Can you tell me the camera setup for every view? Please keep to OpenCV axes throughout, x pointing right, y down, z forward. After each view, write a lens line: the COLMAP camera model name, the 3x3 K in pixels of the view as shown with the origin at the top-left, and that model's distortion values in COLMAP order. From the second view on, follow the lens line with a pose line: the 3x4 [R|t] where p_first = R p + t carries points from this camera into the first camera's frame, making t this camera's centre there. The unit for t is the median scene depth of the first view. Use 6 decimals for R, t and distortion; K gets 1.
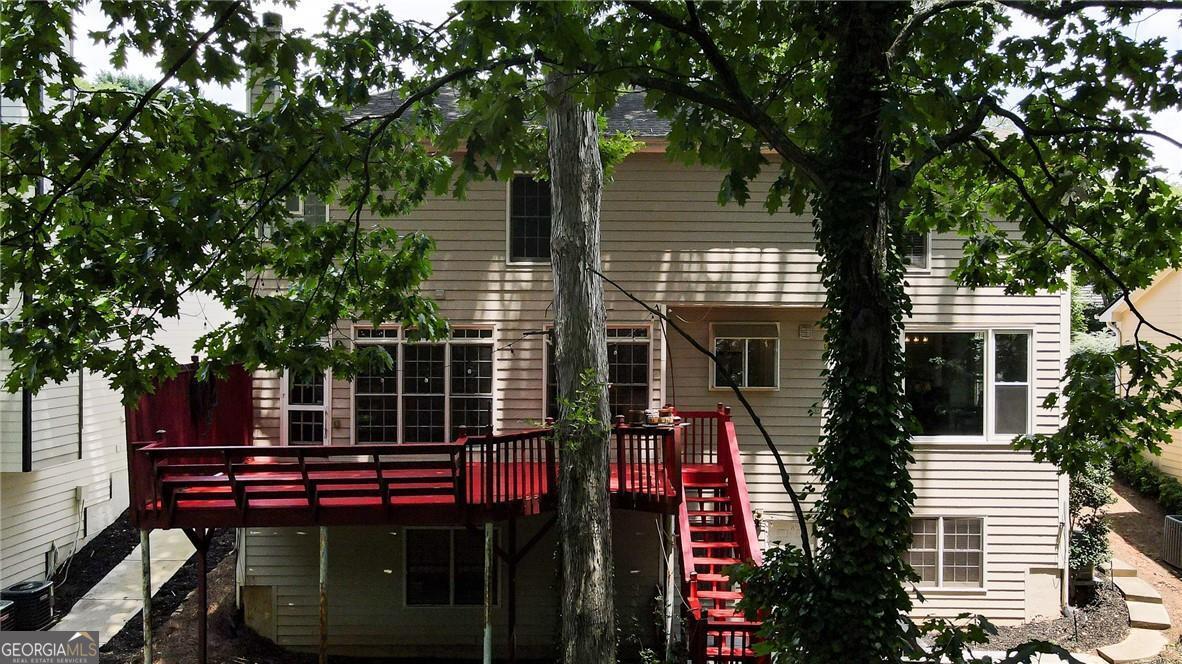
lens RADIAL K [[866.5, 0, 594.0], [0, 866.5, 329.8], [0, 0, 1]] dist [0.013720, -0.001411]
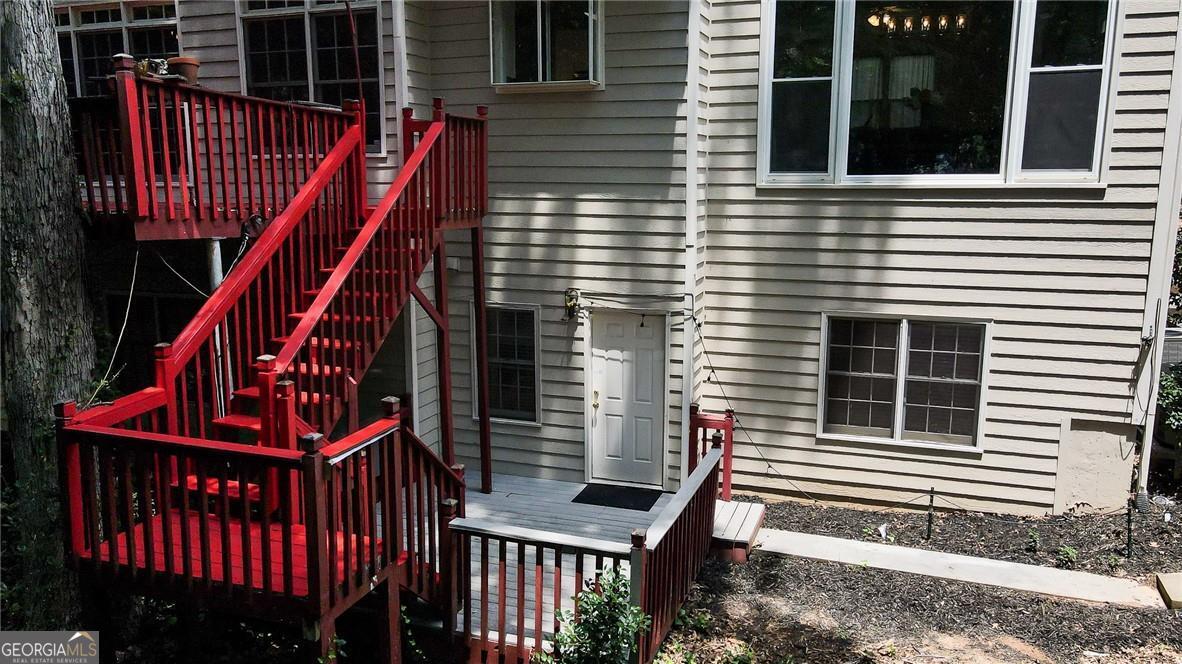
lens RADIAL K [[866.5, 0, 596.8], [0, 866.5, 333.3], [0, 0, 1]] dist [0.013720, -0.001411]
pose [[0.948555, 0.052569, -0.312216, 0.386684], [0.002540, 0.984824, 0.173535, 0.126141], [0.316601, -0.165401, 0.934027, 0.408439]]
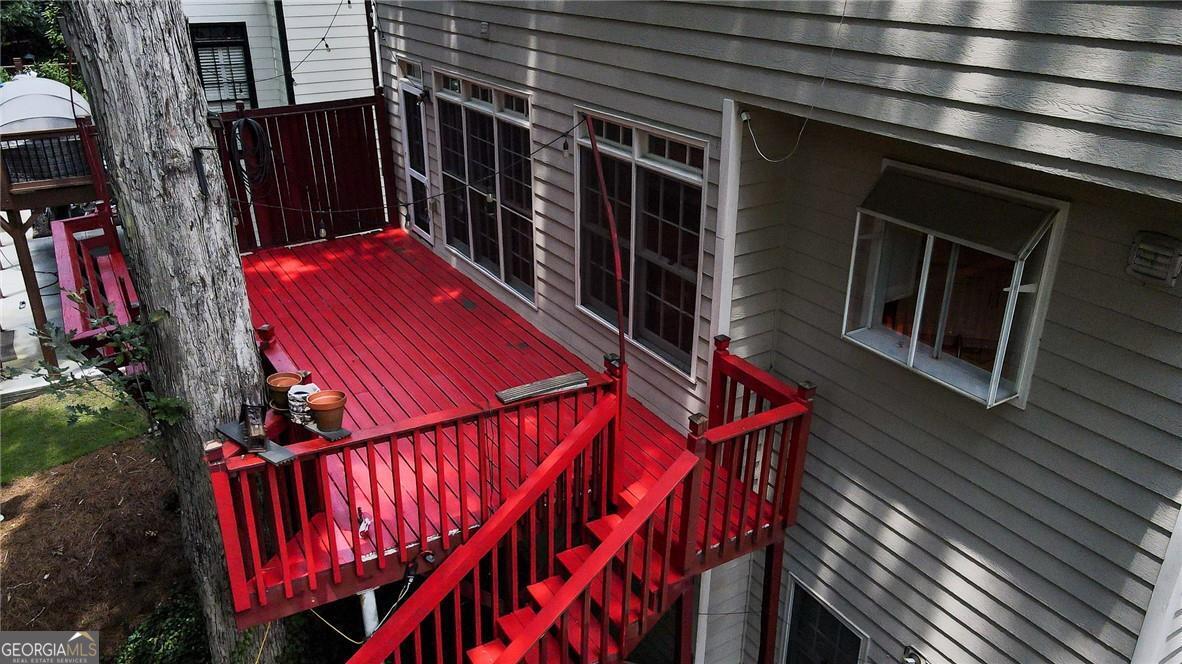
lens RADIAL K [[866.5, 0, 595.3], [0, 866.5, 330.3], [0, 0, 1]] dist [0.013720, -0.001411]
pose [[0.528068, 0.340557, -0.777923, 0.354086], [0.000634, 0.915906, 0.401393, -0.083895], [0.849202, -0.212456, 0.483445, 0.695082]]
